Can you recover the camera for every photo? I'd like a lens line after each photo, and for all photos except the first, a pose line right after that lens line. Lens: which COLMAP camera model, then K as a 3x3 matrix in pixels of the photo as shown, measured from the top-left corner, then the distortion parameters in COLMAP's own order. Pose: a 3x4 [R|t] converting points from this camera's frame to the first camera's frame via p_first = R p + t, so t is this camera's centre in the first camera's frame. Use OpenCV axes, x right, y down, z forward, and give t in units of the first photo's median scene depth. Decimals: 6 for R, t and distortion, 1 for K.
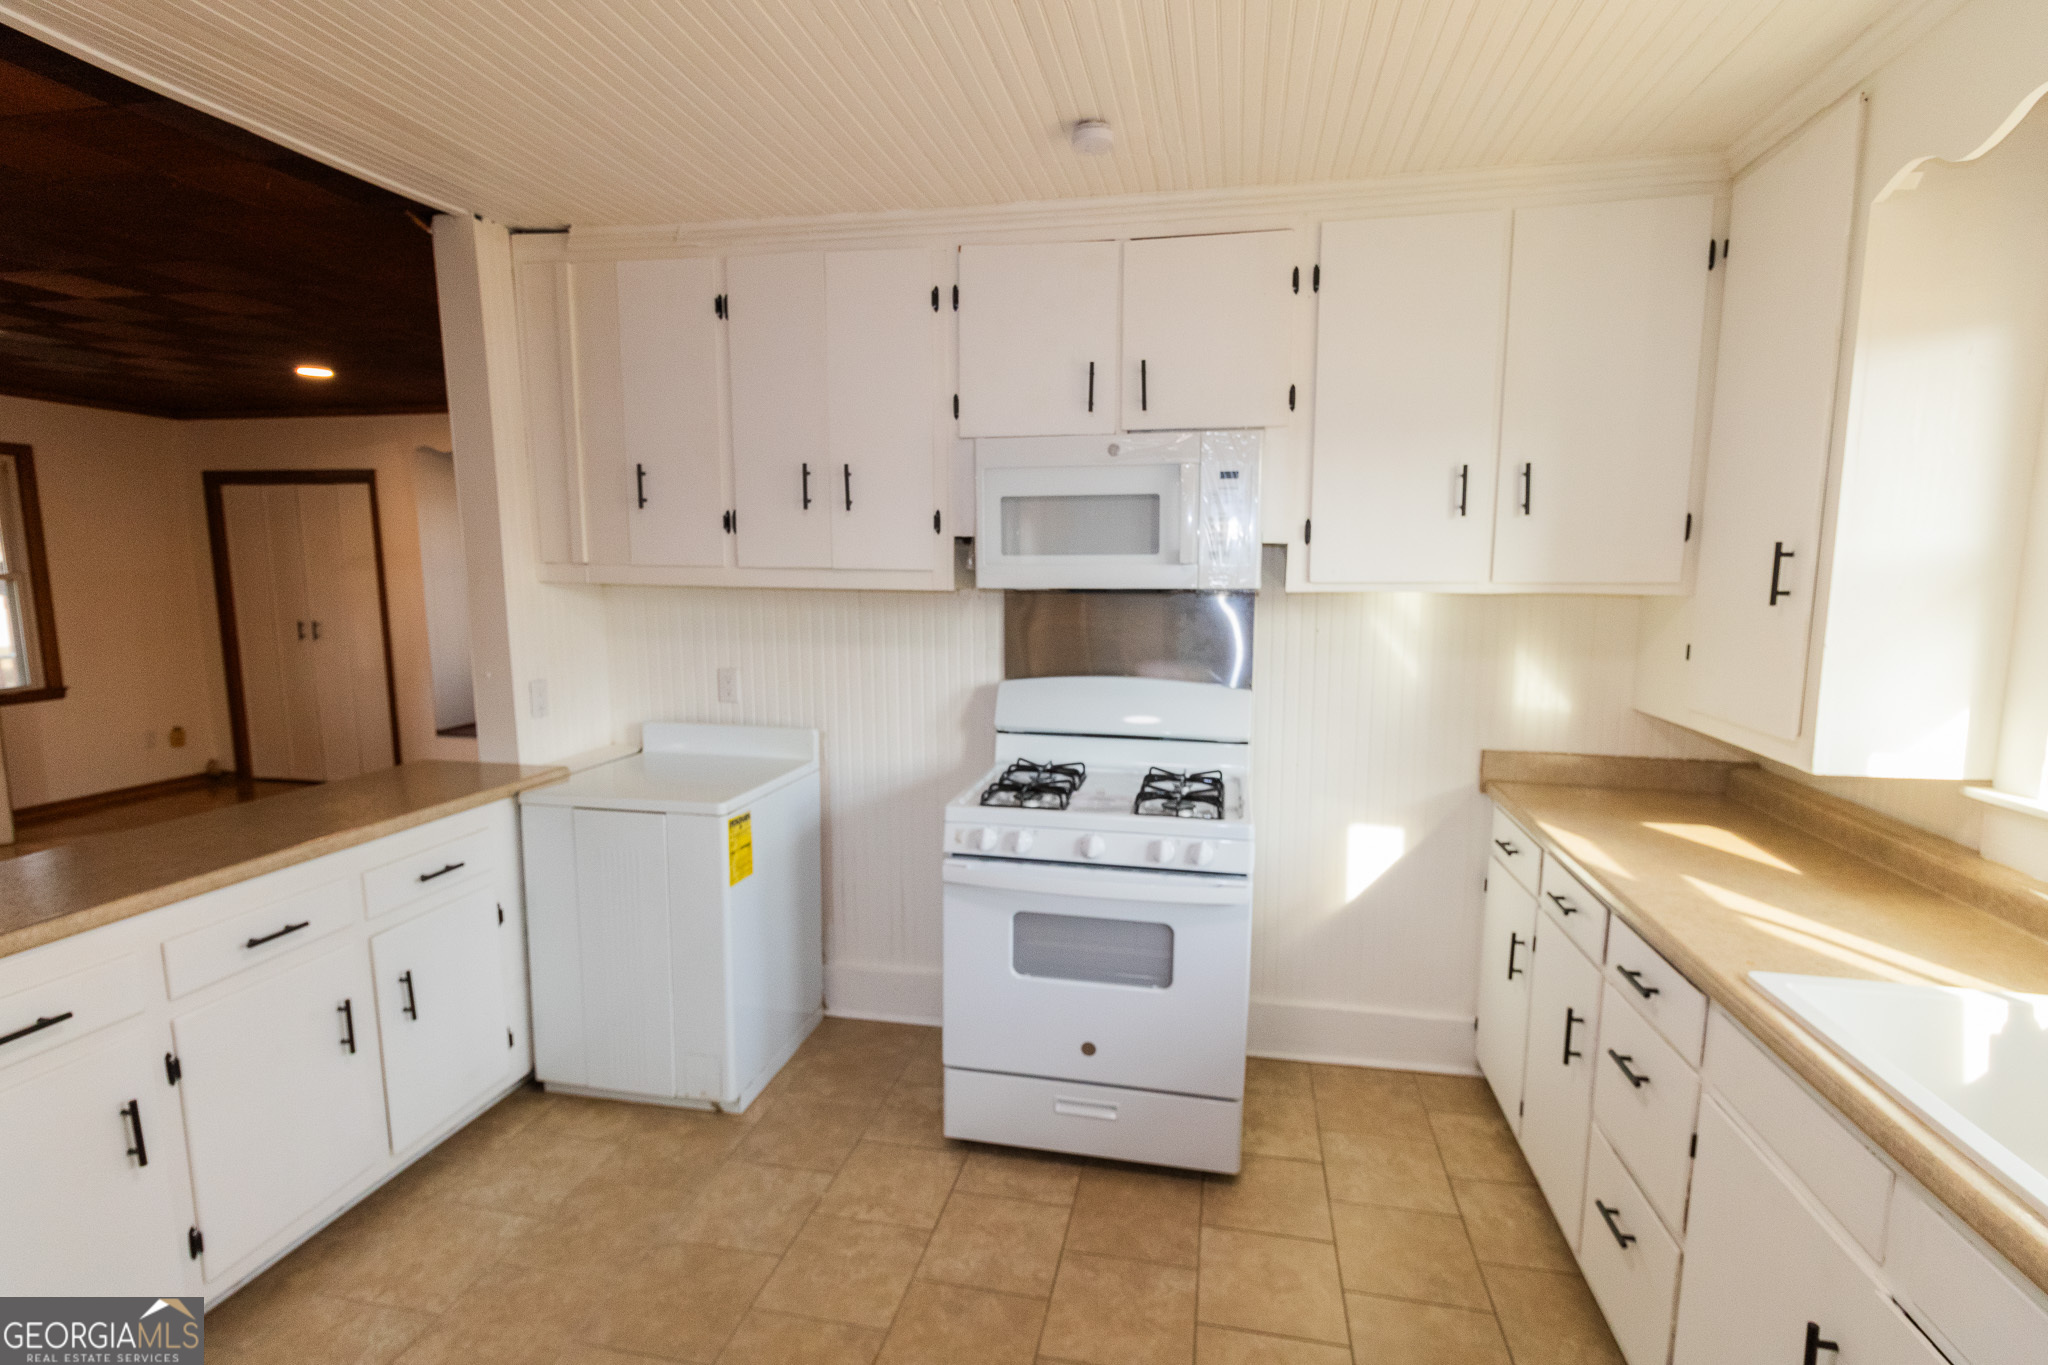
lens RADIAL K [[952.1, 0, 1030.5], [0, 952.1, 694.5], [0, 0, 1]] dist [-0.001611, -0.000575]
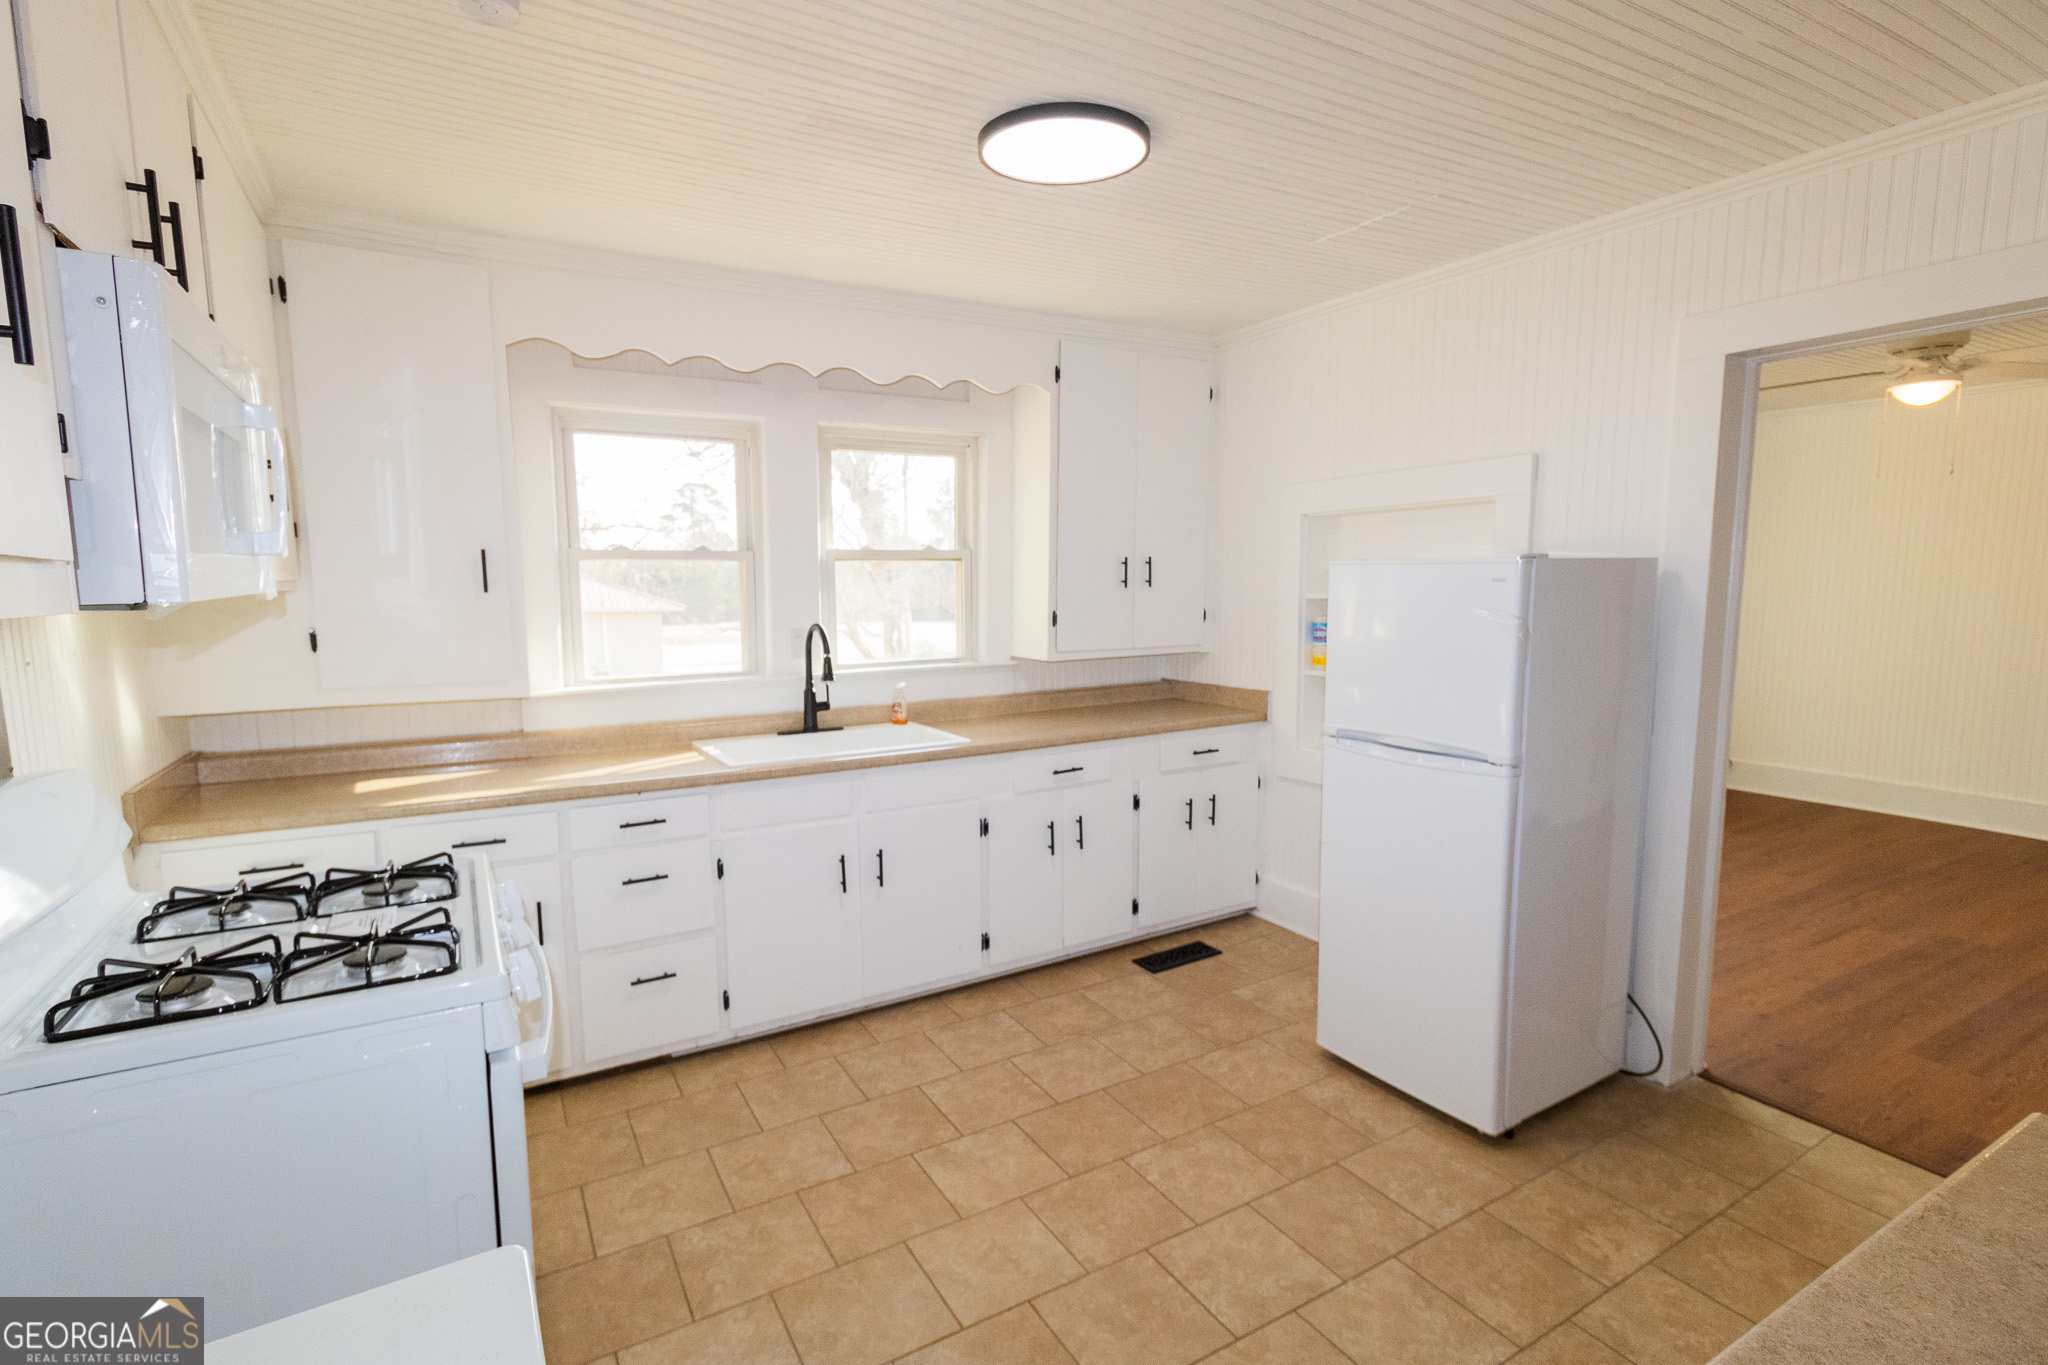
lens RADIAL K [[952.1, 0, 1030.5], [0, 952.1, 694.5], [0, 0, 1]] dist [-0.001611, -0.000575]
pose [[-0.652306, -0.084548, 0.753225, -0.268772], [0.112918, 0.971829, 0.206874, -0.044782], [-0.749497, 0.219998, -0.624384, 0.404788]]
